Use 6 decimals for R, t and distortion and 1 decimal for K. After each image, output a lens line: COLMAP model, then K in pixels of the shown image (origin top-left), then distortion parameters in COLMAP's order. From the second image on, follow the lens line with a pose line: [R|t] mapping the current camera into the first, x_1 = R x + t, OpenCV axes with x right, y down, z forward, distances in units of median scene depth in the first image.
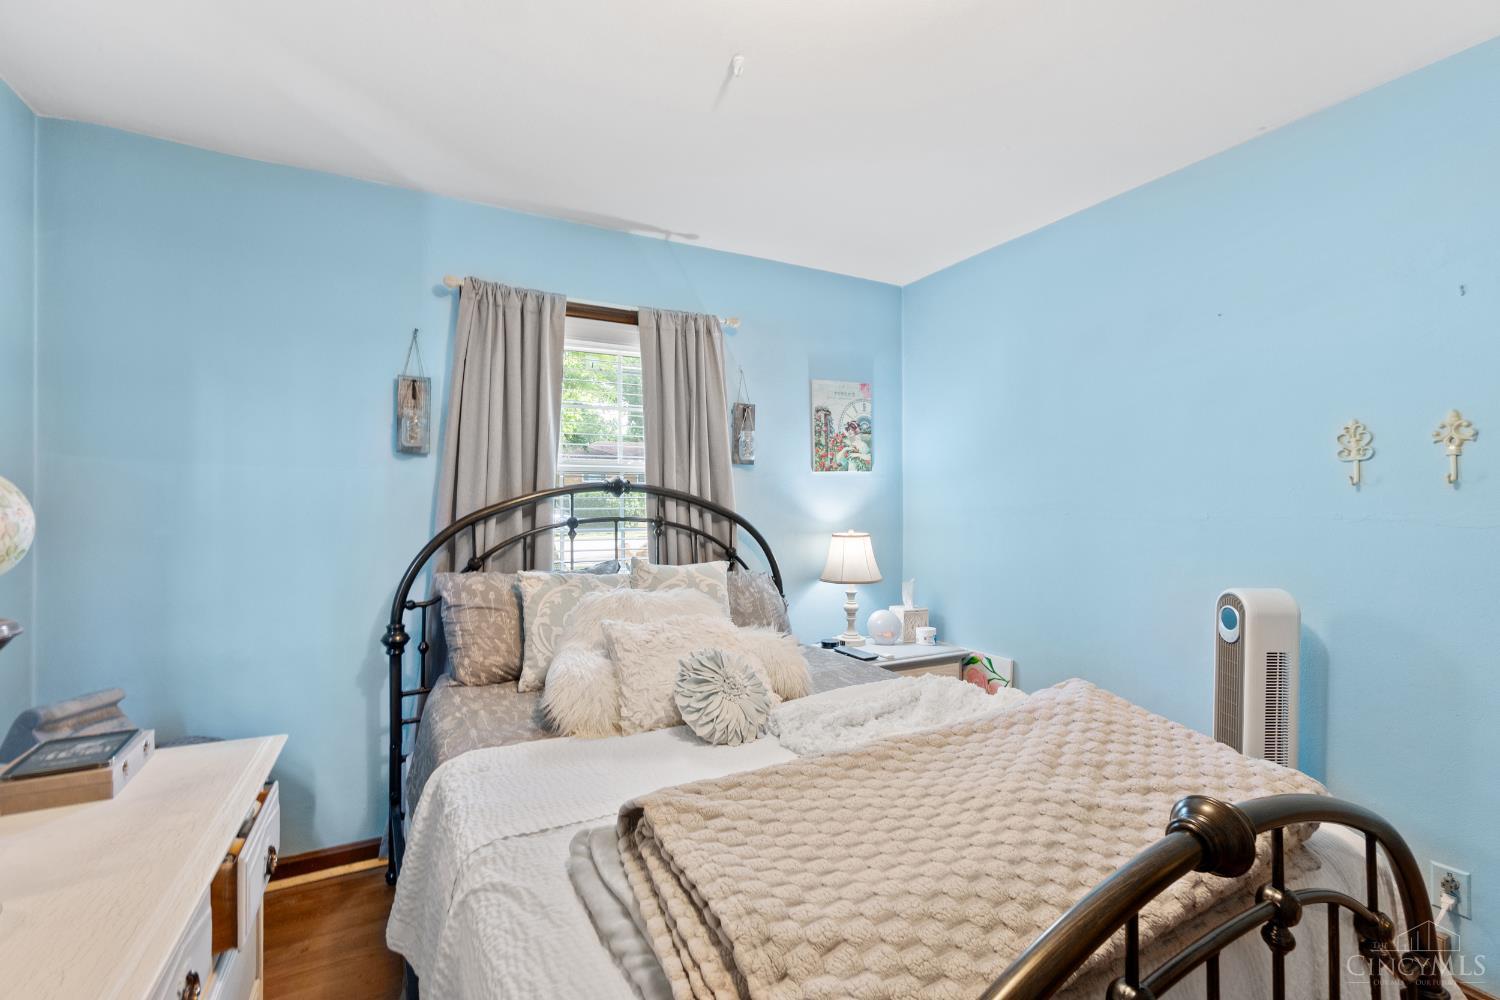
lens RADIAL K [[644.2, 0, 750.0], [0, 644.2, 500.0], [0, 0, 1]] dist [-0.000424, -0.000053]
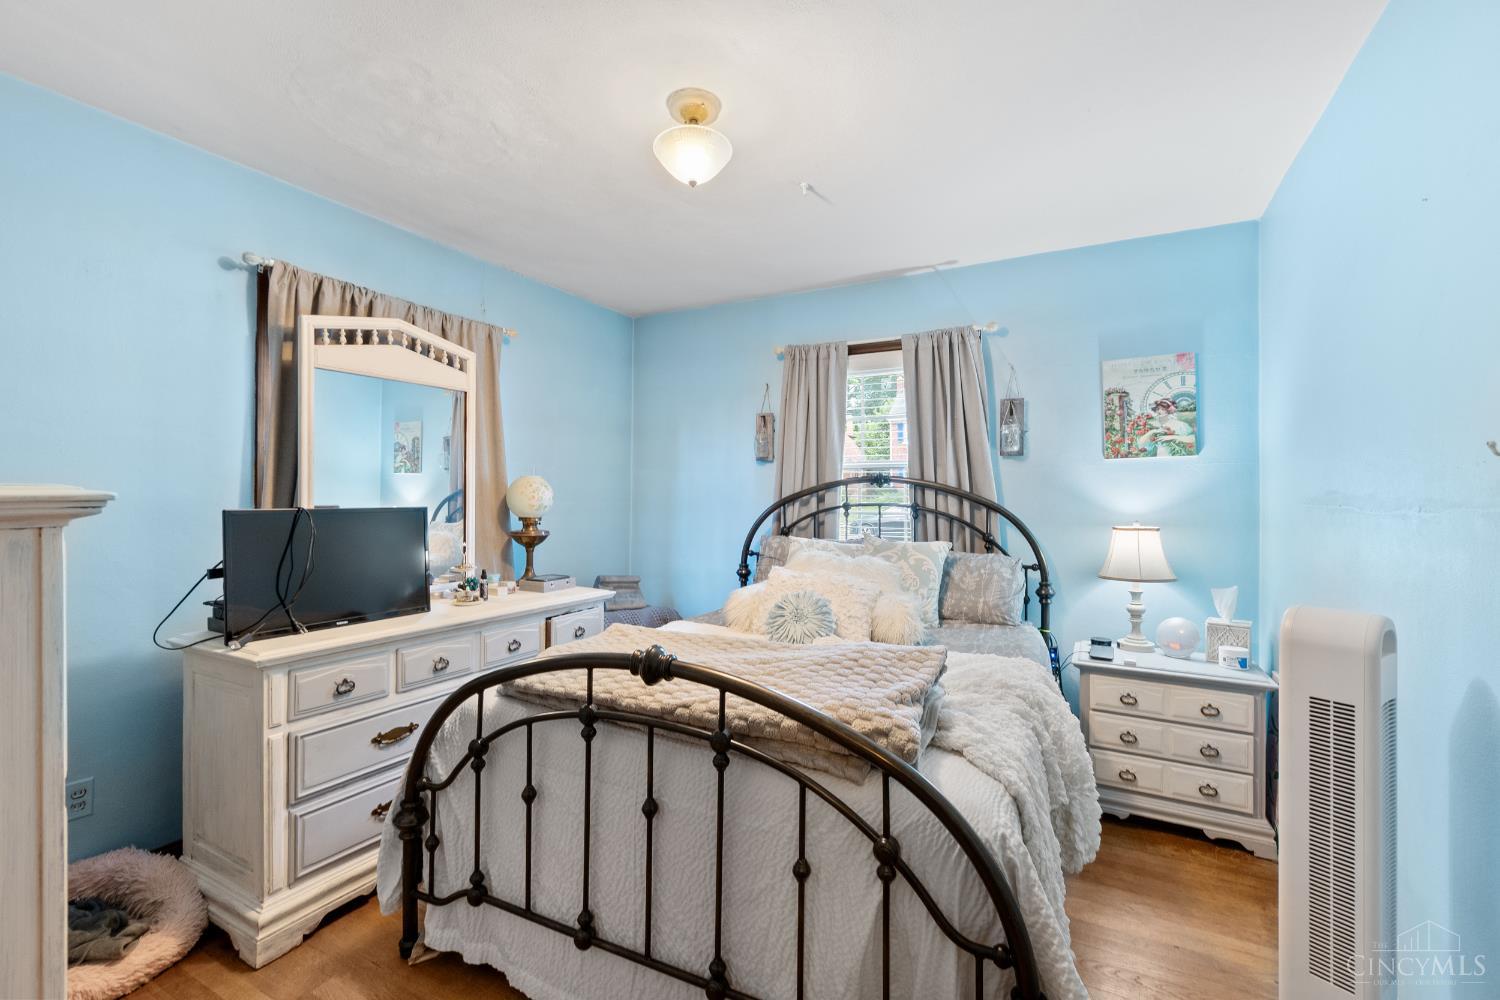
lens RADIAL K [[644.2, 0, 750.0], [0, 644.2, 500.0], [0, 0, 1]] dist [-0.000424, -0.000053]
pose [[0.560509, 0.000423, -0.828148, 0.663174], [-0.010077, 0.999929, -0.006309, 0.029643], [0.828087, 0.011881, 0.560474, 0.056134]]
